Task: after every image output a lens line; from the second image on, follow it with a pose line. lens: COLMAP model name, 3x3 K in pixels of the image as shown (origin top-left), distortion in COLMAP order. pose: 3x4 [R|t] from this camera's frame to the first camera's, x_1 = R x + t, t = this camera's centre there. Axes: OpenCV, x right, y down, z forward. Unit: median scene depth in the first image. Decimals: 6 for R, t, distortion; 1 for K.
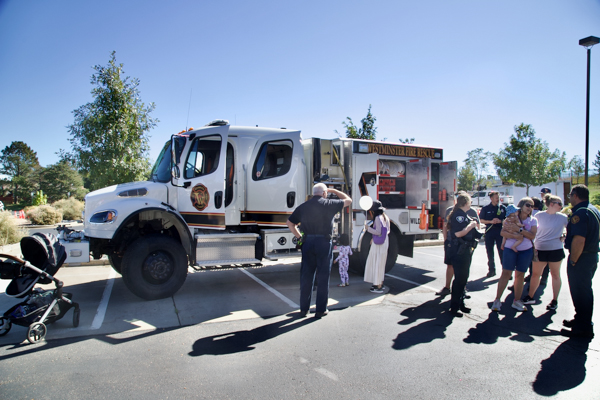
lens RADIAL K [[426.7, 0, 300.0], [0, 426.7, 207.2], [0, 0, 1]] dist [-0.125414, 0.073976]
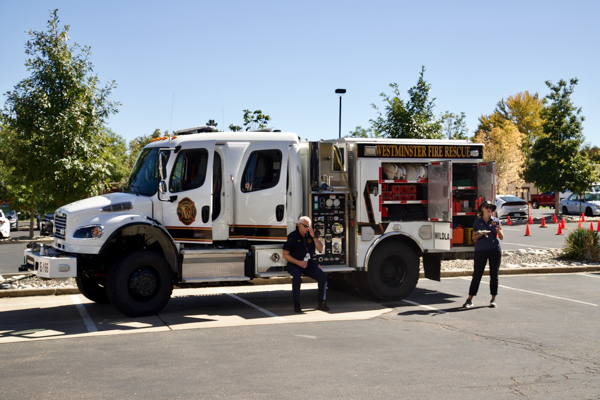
lens RADIAL K [[1047.4, 0, 300.0], [0, 1047.4, 200.0], [0, 0, 1]] dist [0.322625, 0.005101]
pose [[0.995833, -0.008036, -0.090842, 0.198922], [0.006910, 0.999895, -0.012702, -0.013713], [0.090935, 0.012021, 0.995784, -1.127506]]
